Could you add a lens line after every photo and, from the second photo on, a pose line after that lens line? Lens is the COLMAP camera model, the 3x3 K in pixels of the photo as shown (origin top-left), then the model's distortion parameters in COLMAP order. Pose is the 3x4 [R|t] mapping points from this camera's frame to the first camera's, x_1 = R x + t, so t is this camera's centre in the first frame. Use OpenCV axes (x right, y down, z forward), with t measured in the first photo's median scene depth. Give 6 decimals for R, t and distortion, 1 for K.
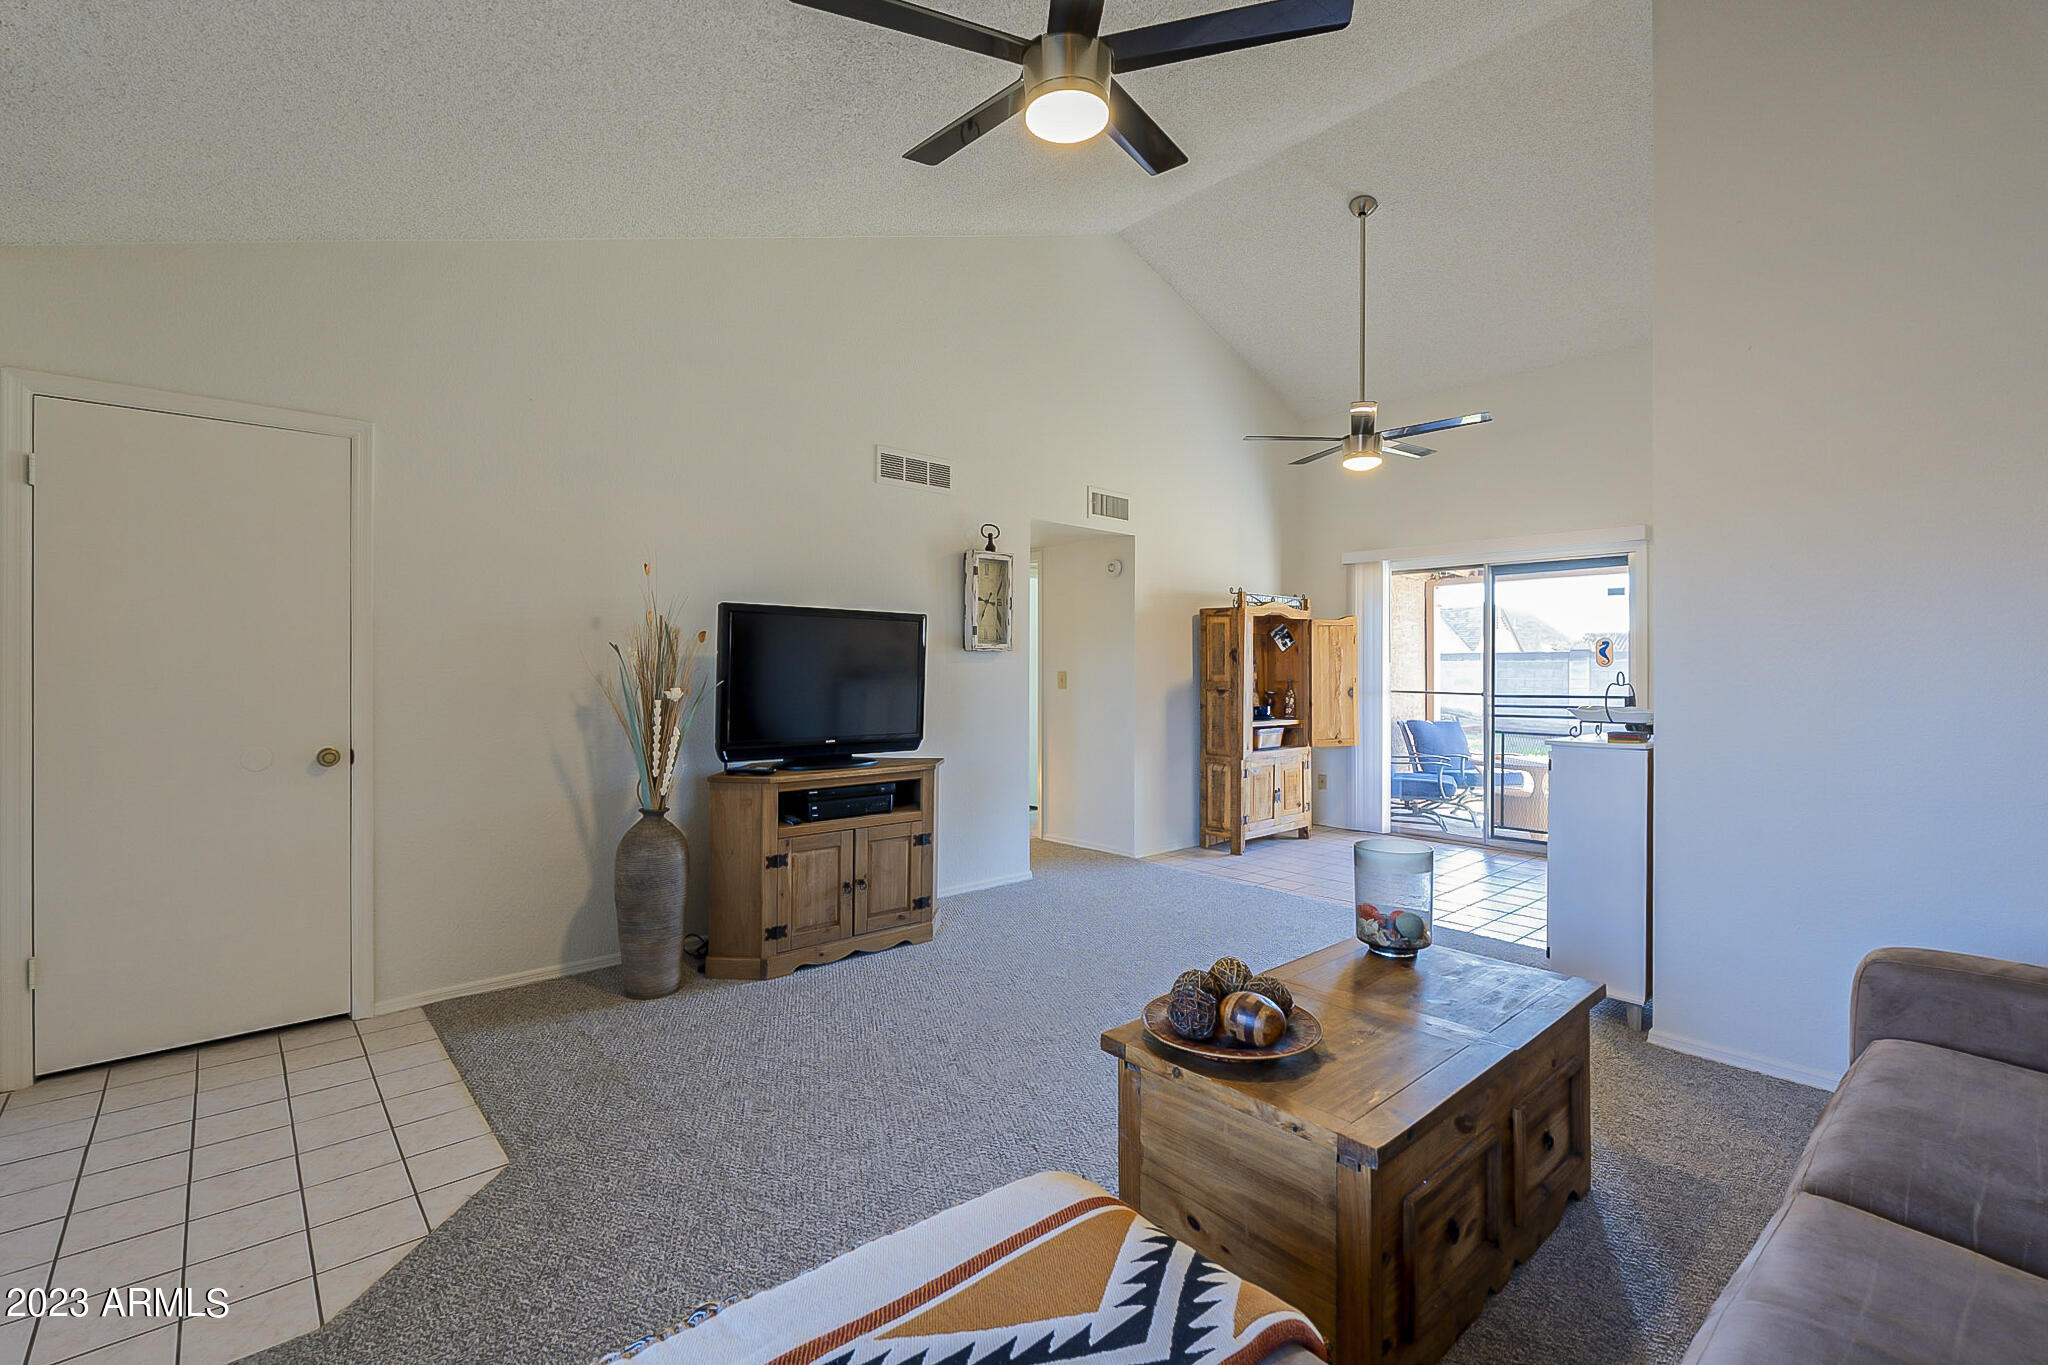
lens RADIAL K [[905.4, 0, 1023.9], [0, 905.4, 660.6], [0, 0, 1]] dist [-0.007104, 0.001817]
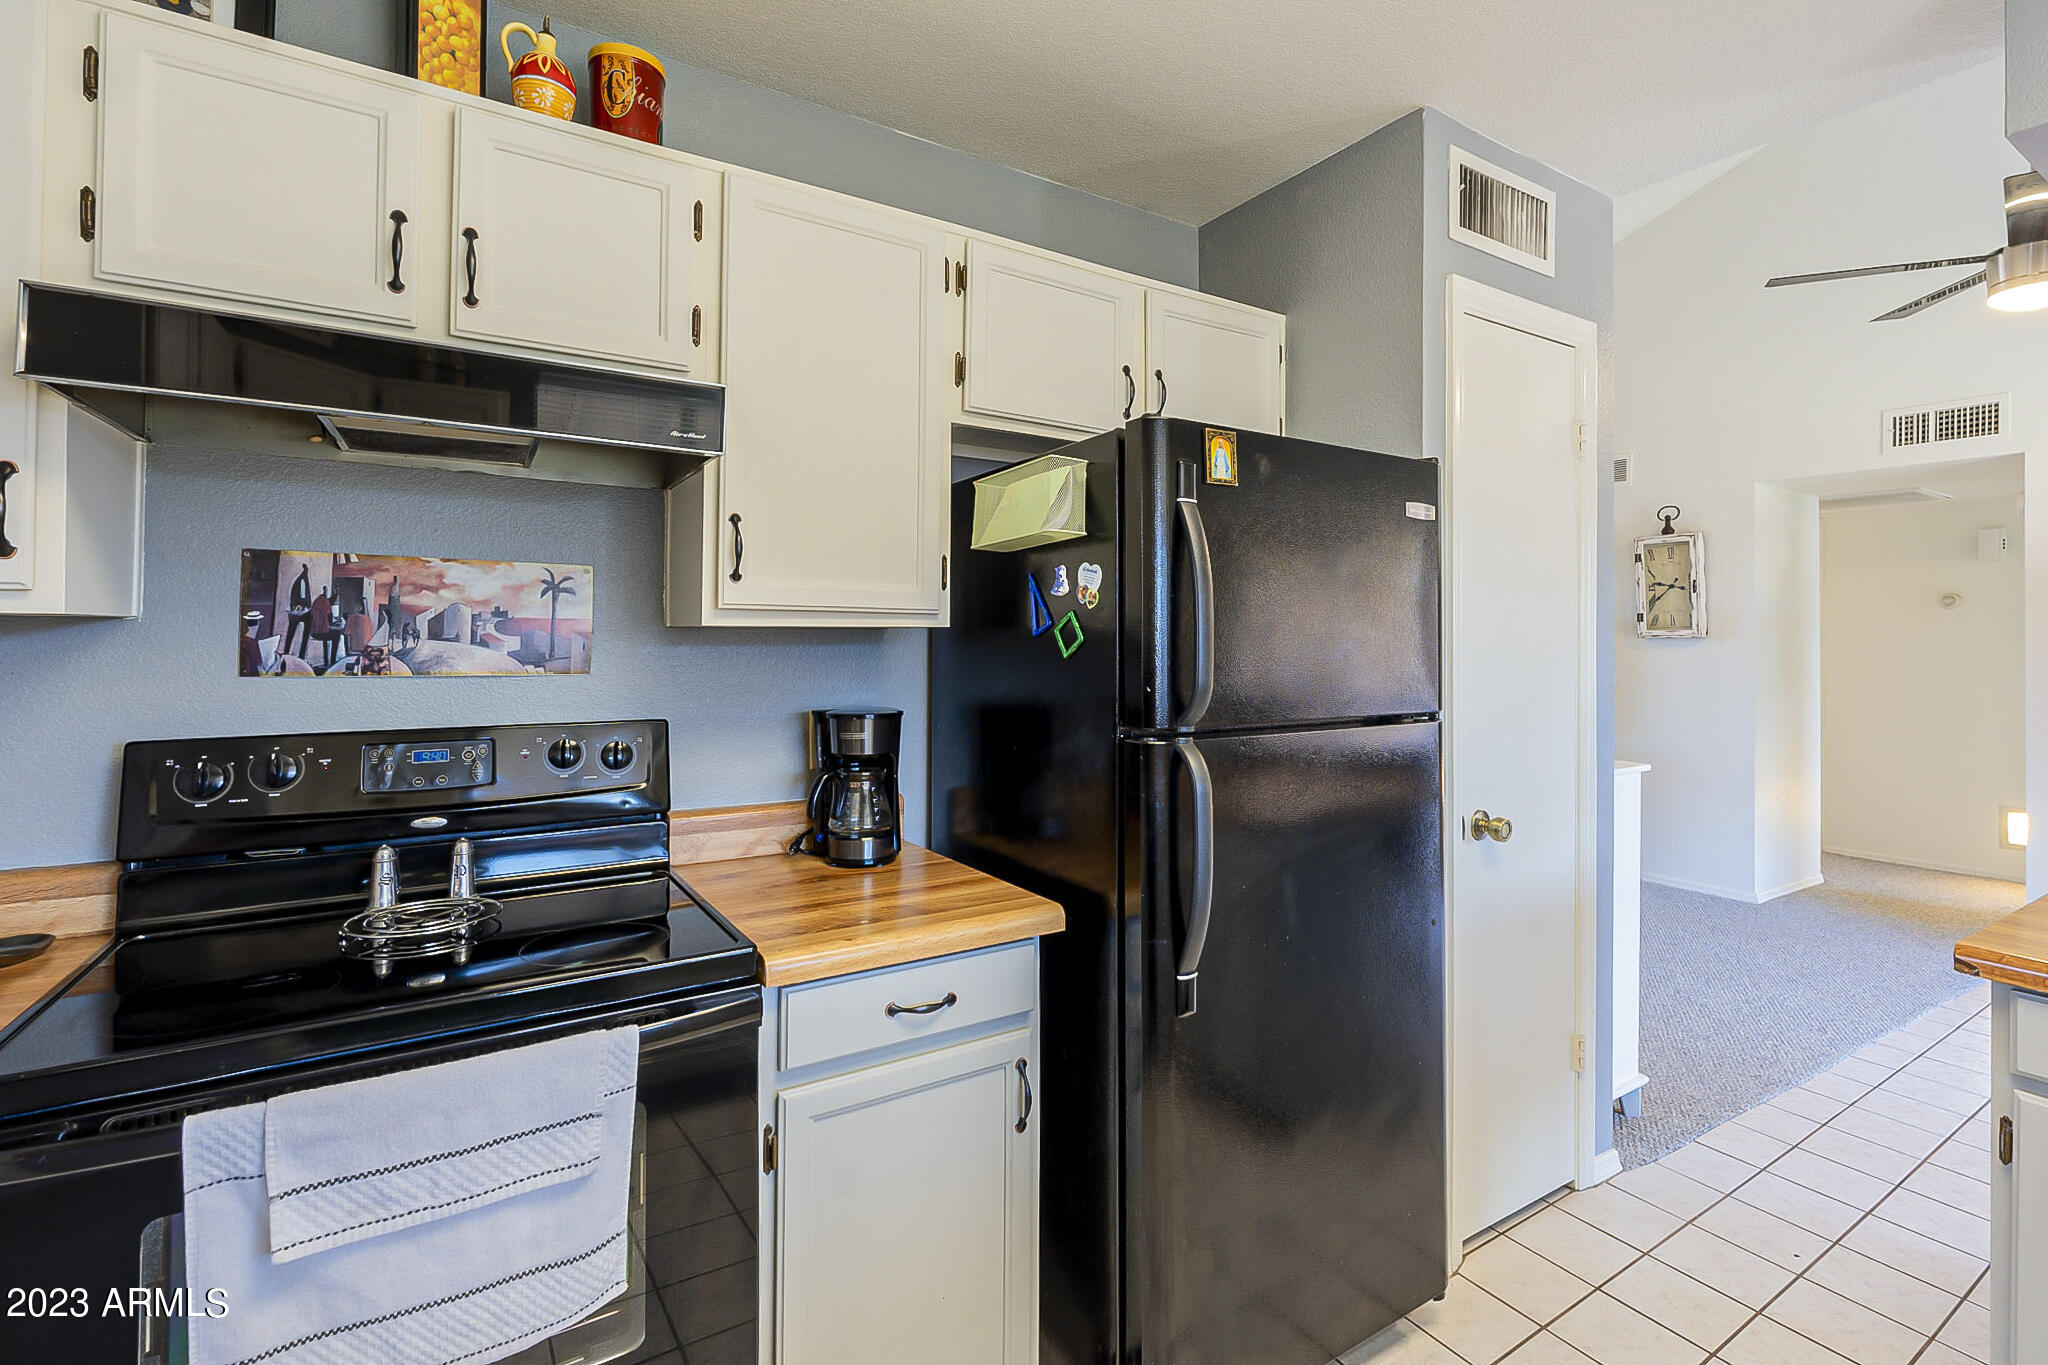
lens RADIAL K [[905.4, 0, 1010.0], [0, 905.4, 631.1], [0, 0, 1]] dist [-0.007104, 0.001817]
pose [[-0.185393, -0.011997, -0.982591, 1.203259], [0.003402, 0.999912, -0.012850, -0.009507], [0.982659, -0.005725, -0.185336, 0.578172]]
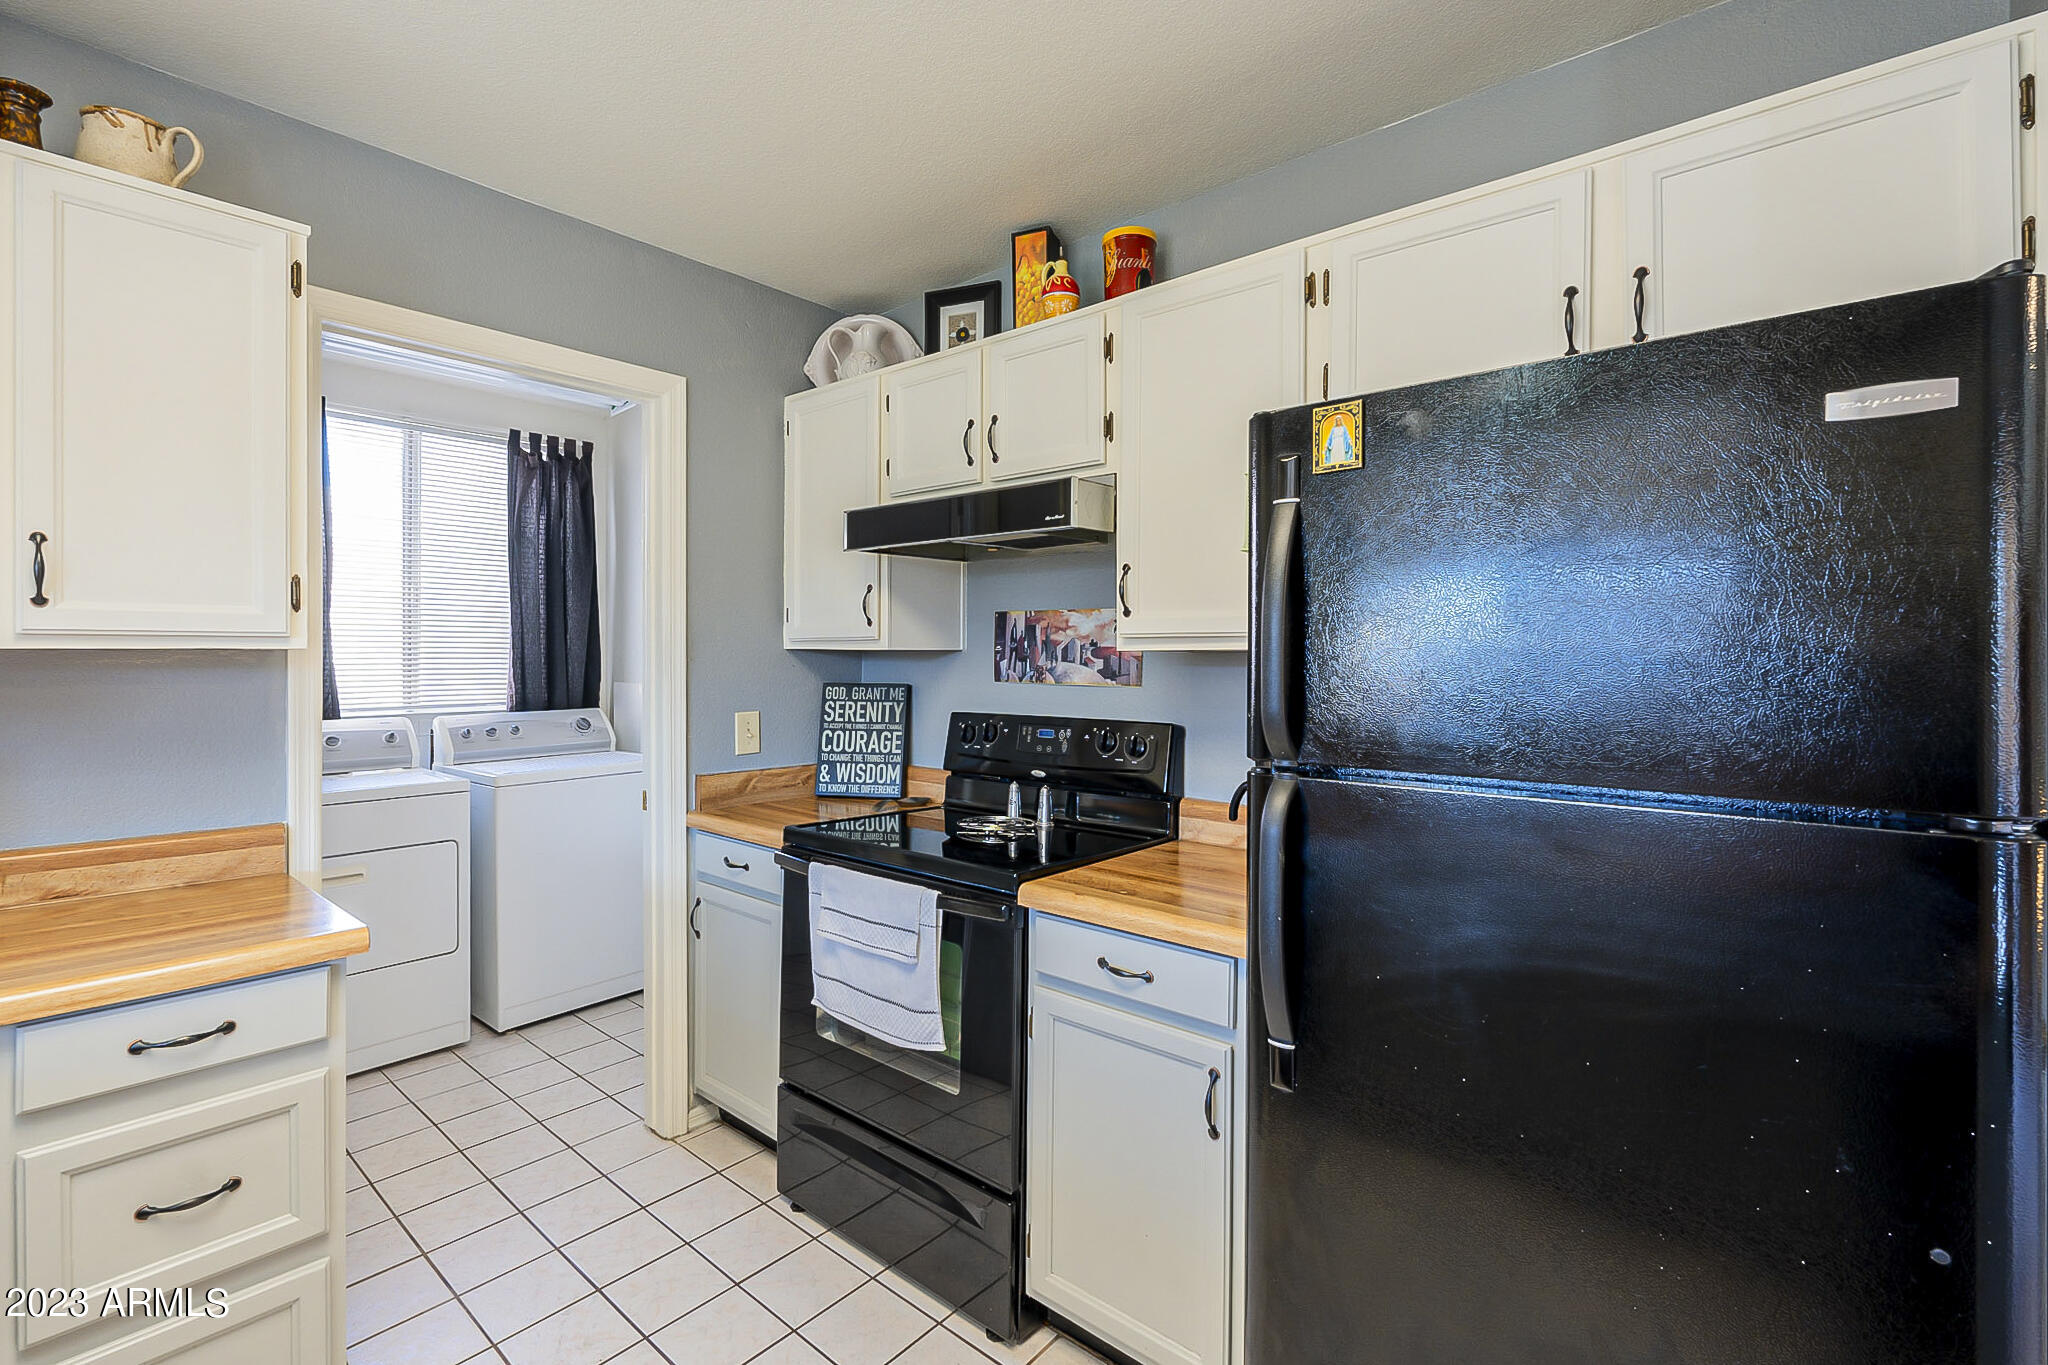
lens RADIAL K [[905.4, 0, 1019.4], [0, 905.4, 661.8], [0, 0, 1]] dist [-0.007104, 0.001817]
pose [[-0.992024, -0.005123, -0.125948, 0.994851], [-0.004493, 0.999976, -0.005286, -0.008202], [0.125973, -0.004678, -0.992023, 0.845759]]
